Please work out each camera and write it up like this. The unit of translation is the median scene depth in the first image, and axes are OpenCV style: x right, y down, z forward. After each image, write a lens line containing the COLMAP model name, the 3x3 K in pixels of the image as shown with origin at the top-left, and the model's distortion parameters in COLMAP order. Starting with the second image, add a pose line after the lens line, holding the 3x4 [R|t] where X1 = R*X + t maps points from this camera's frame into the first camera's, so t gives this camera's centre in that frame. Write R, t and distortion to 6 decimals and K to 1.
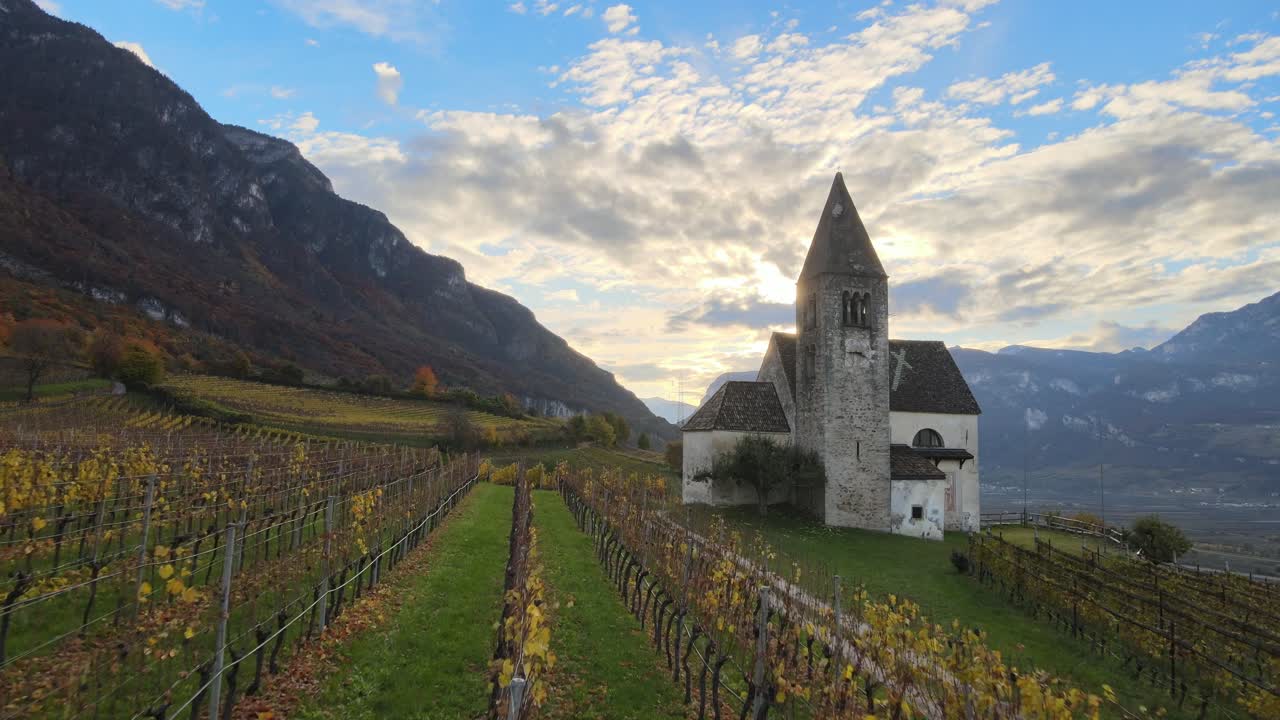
lens RADIAL K [[929.7, 0, 640.0], [0, 929.7, 360.0], [0, 0, 1]] dist [0.008936, 0.003110]
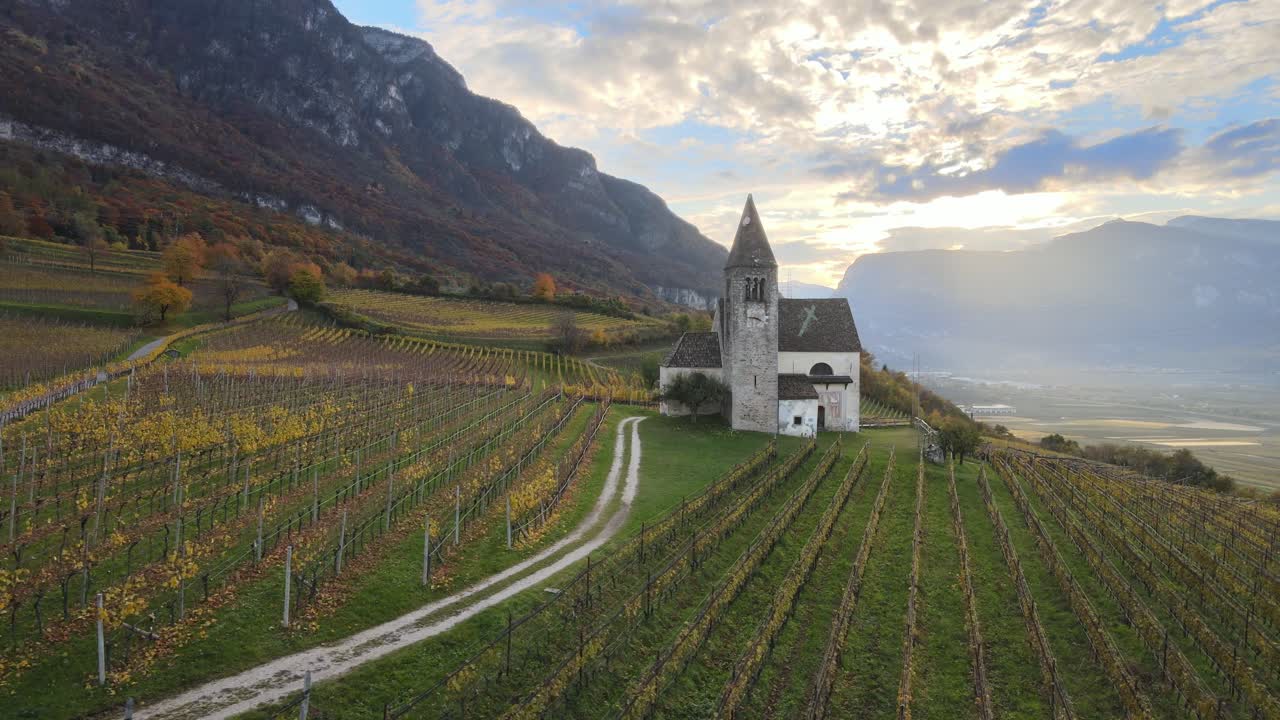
lens RADIAL K [[929.7, 0, 640.0], [0, 929.7, 360.0], [0, 0, 1]] dist [0.008936, 0.003110]
pose [[0.989095, -0.009308, -0.146987, 0.050661], [0.027276, 0.992314, 0.120700, -0.024269], [0.144734, -0.123393, 0.981747, -0.101373]]
